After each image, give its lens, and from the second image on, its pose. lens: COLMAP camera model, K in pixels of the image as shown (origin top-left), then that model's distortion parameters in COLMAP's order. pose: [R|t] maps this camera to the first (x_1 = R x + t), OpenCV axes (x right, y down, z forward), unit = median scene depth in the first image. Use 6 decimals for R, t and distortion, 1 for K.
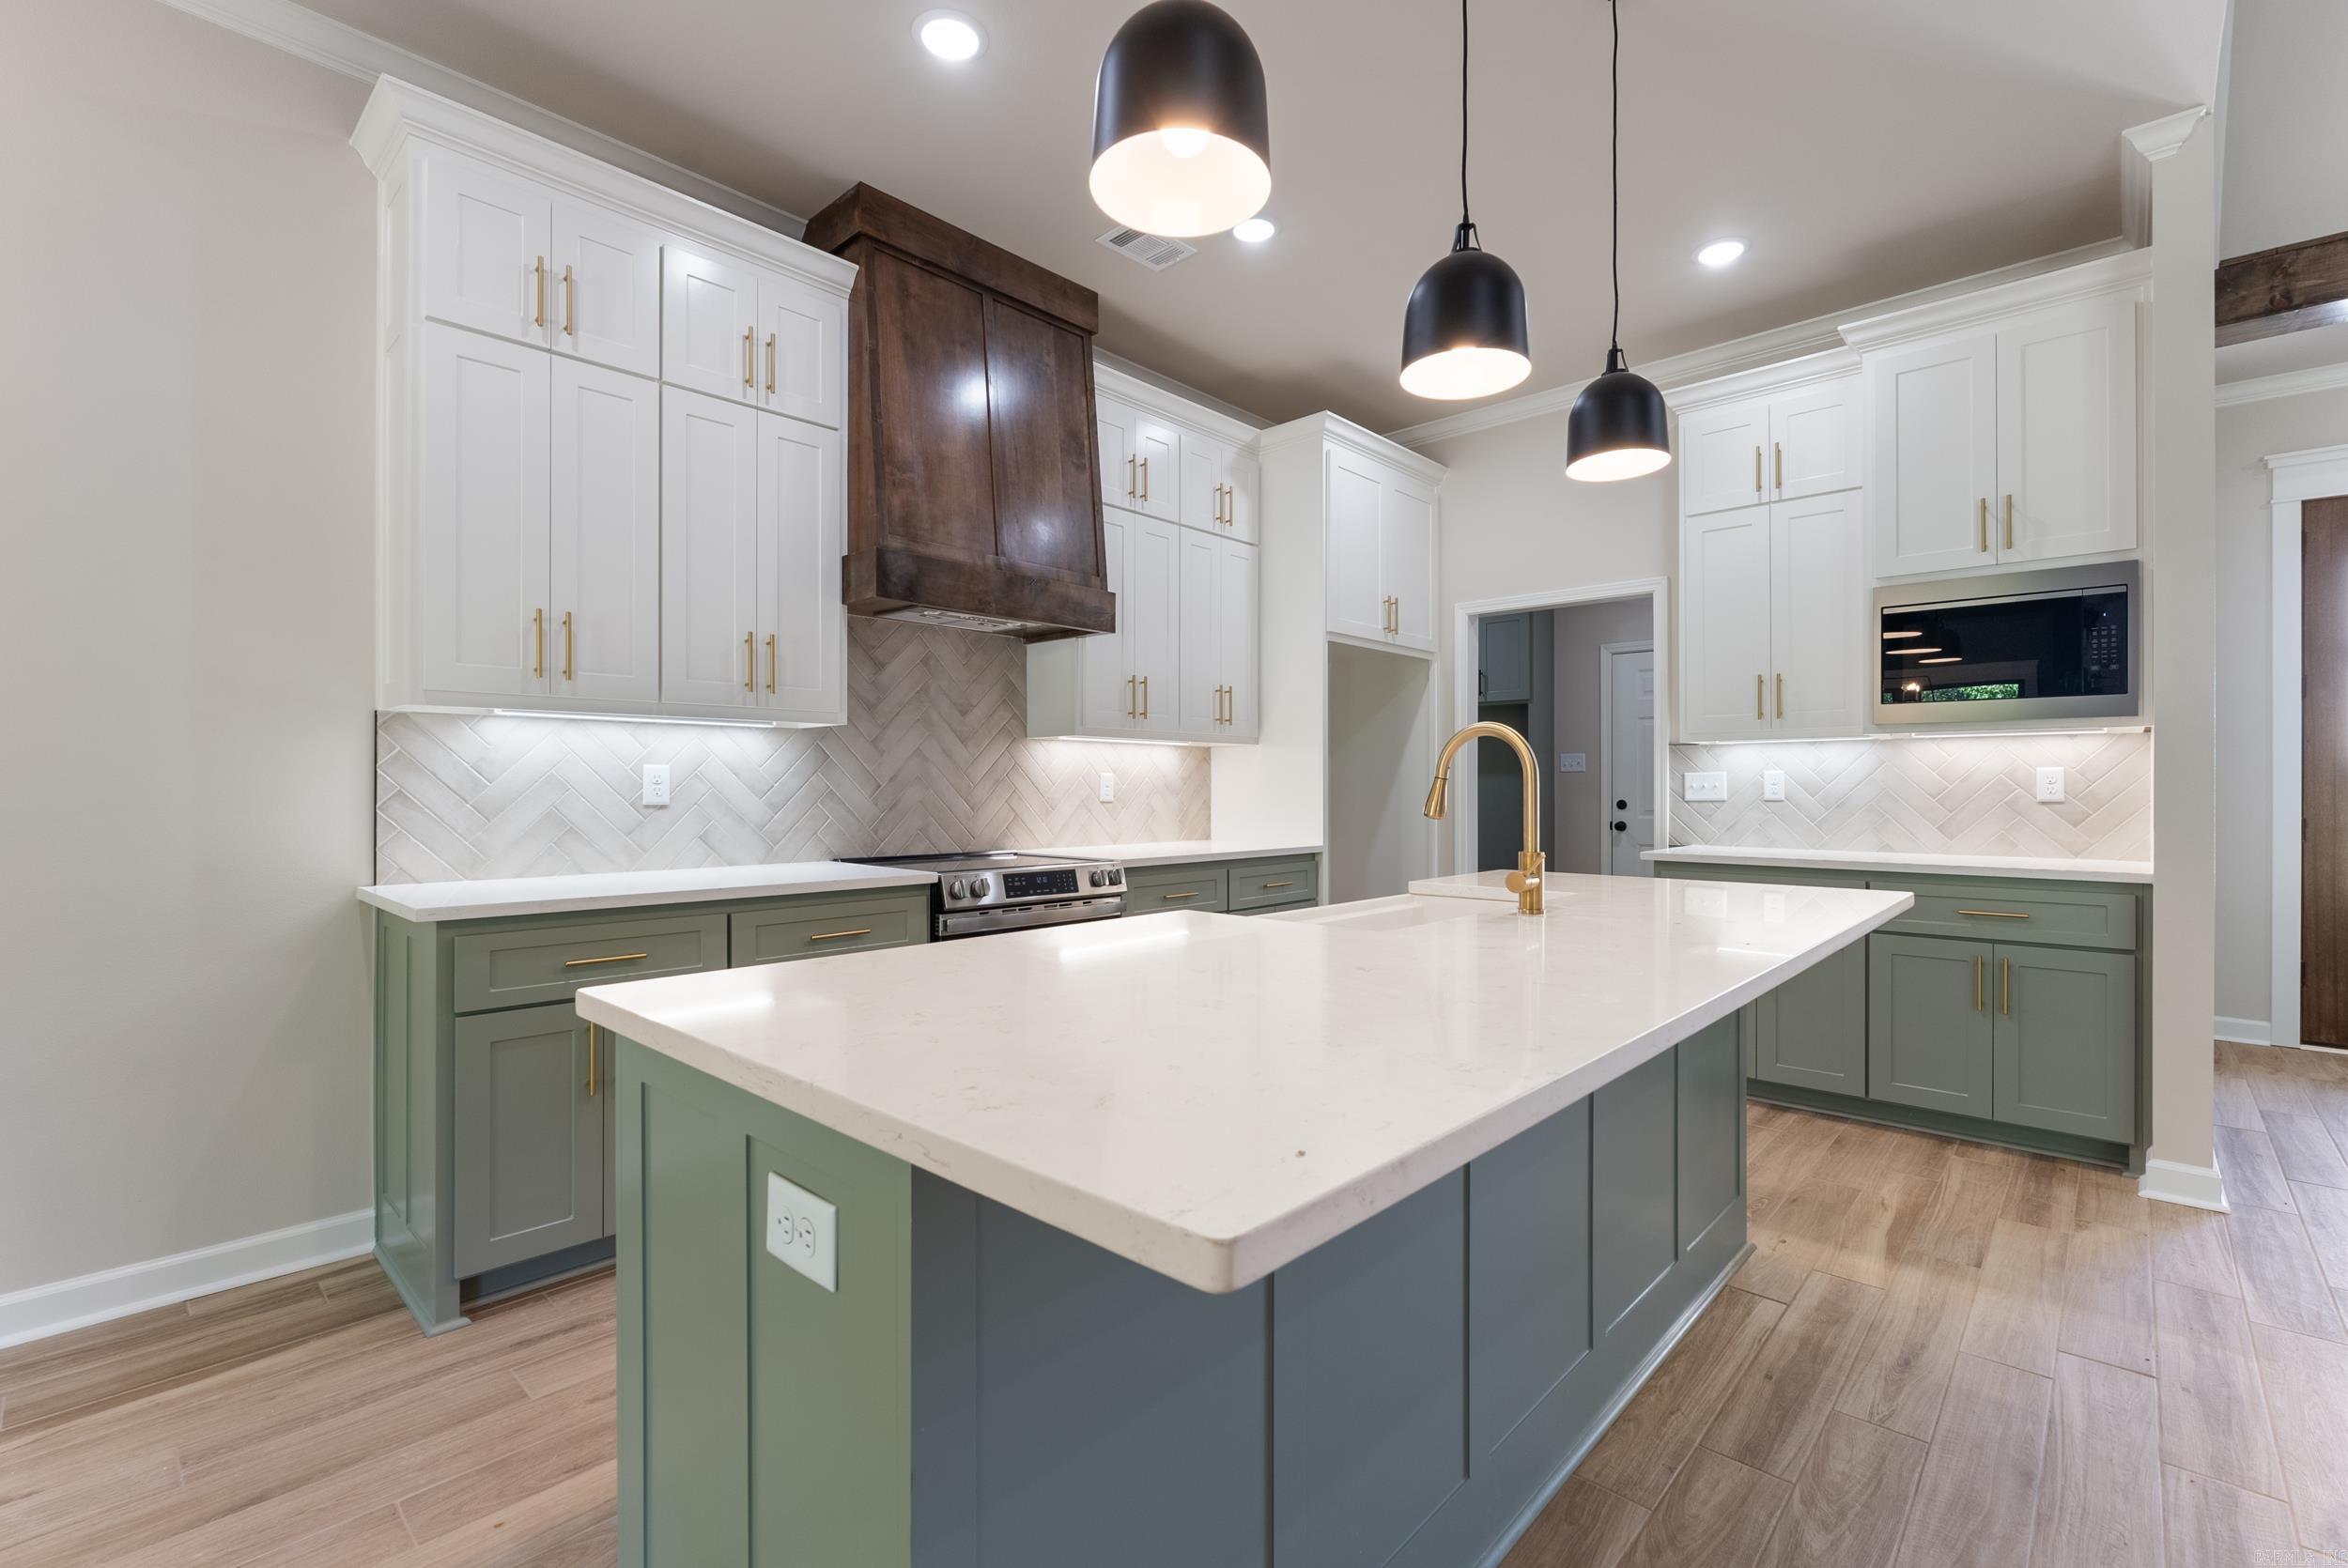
lens RADIAL K [[1032.2, 0, 1176.2], [0, 1032.2, 782.8], [0, 0, 1]] dist [-0.007433, 0.001035]
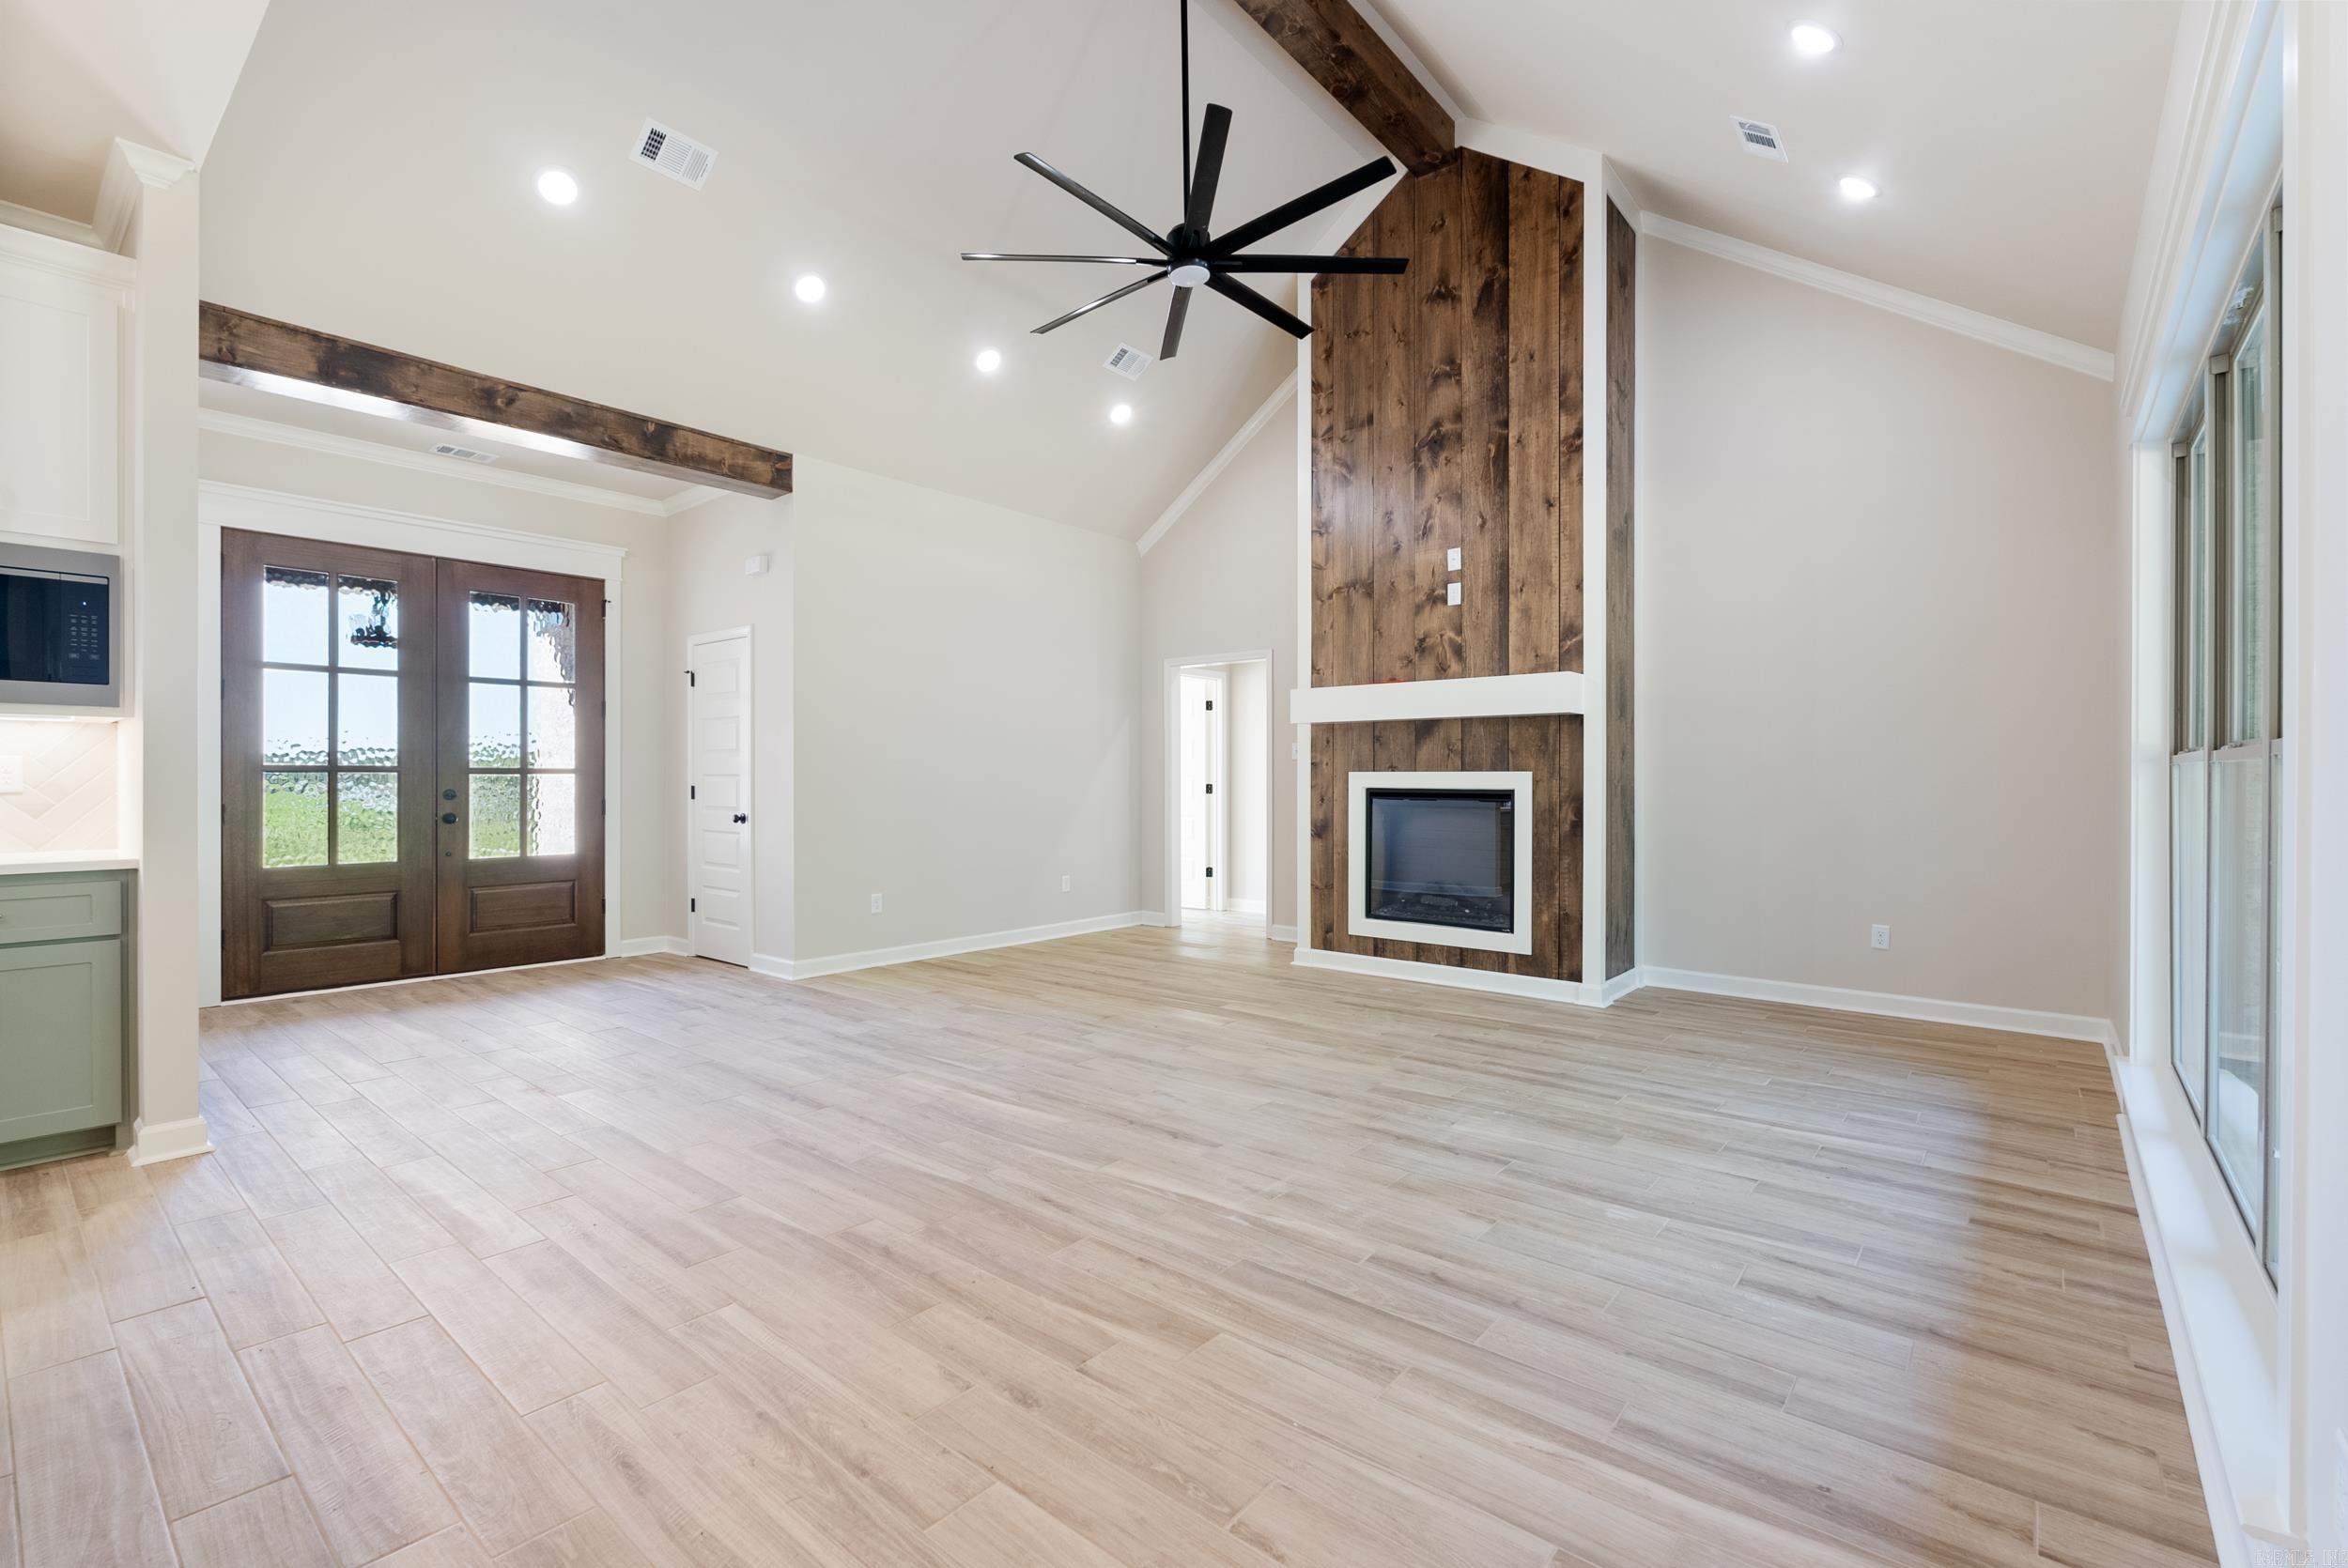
lens RADIAL K [[1032.2, 0, 1176.2], [0, 1032.2, 782.8], [0, 0, 1]] dist [-0.007433, 0.001035]
pose [[-0.050967, -0.005174, 0.998687, -0.126770], [-0.003595, 0.999981, 0.004997, 0.001265], [-0.998694, -0.003336, -0.050985, -0.007555]]
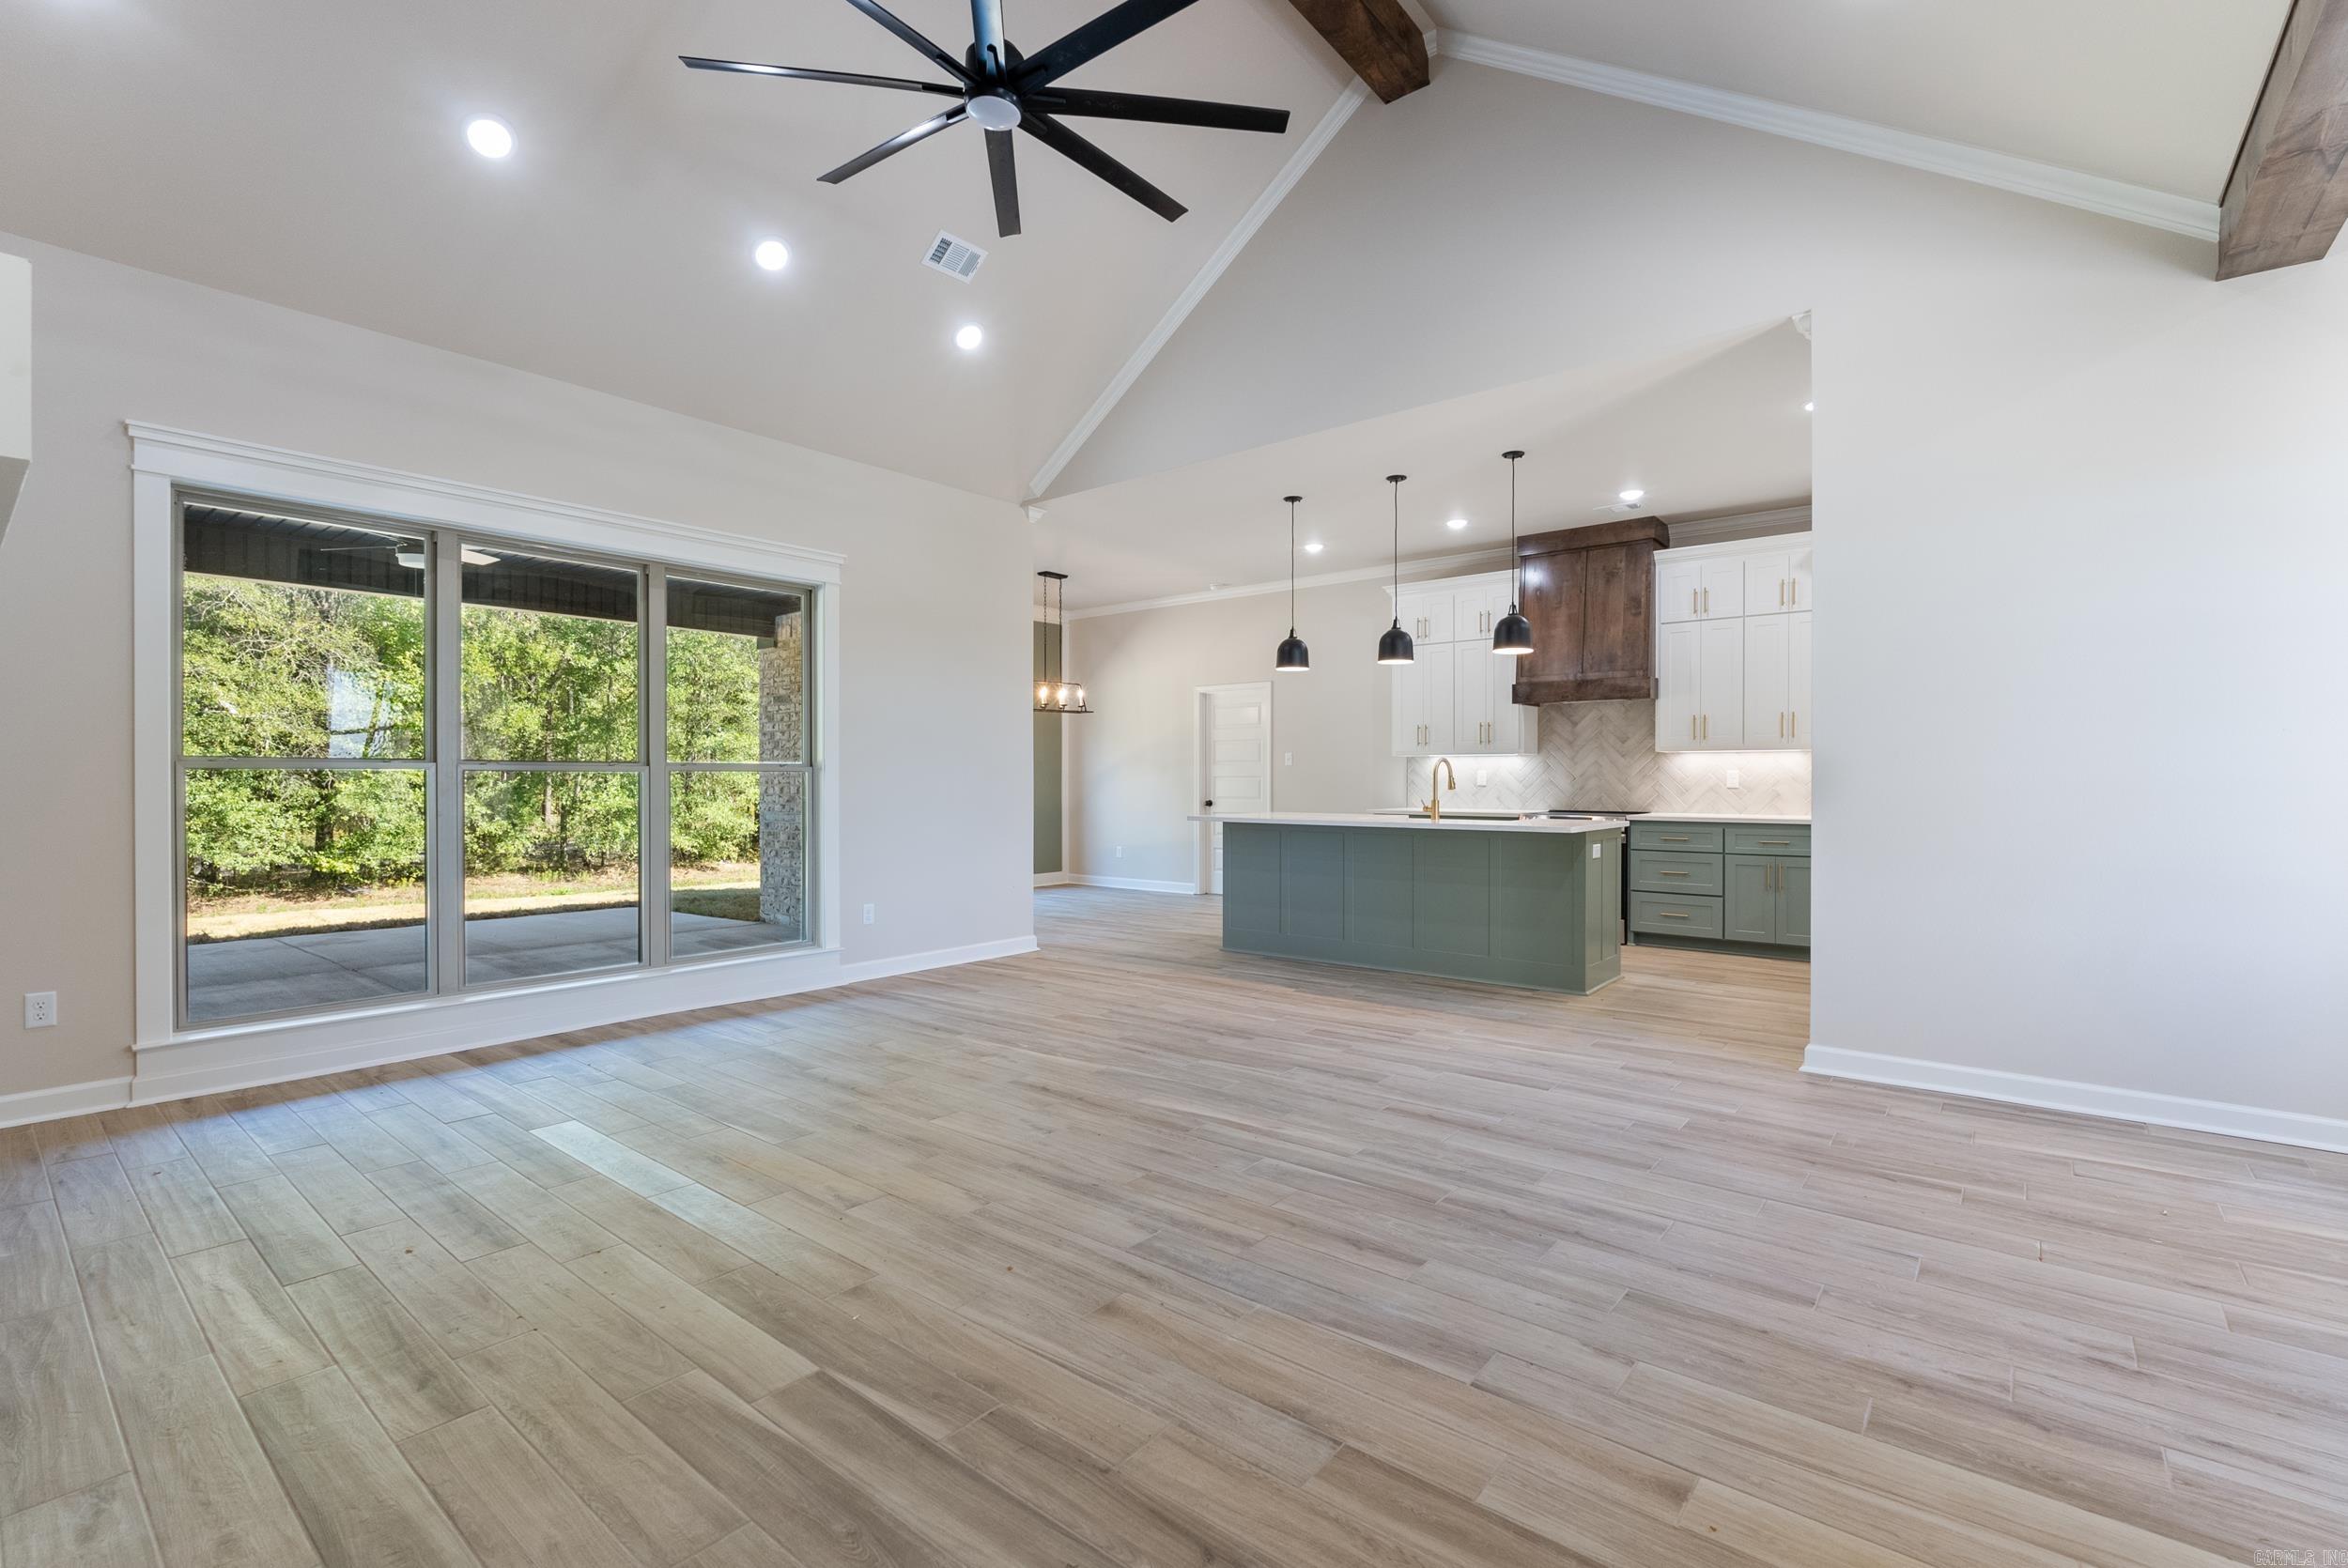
lens RADIAL K [[1035.8, 0, 1177.8], [0, 1035.8, 782.4], [0, 0, 1]] dist [-0.005844, 0.000179]
pose [[0.061396, 0.003663, -0.998107, 1.876664], [0.003301, 0.999987, 0.003873, 0.000008], [0.998108, -0.003533, 0.061383, 0.018849]]
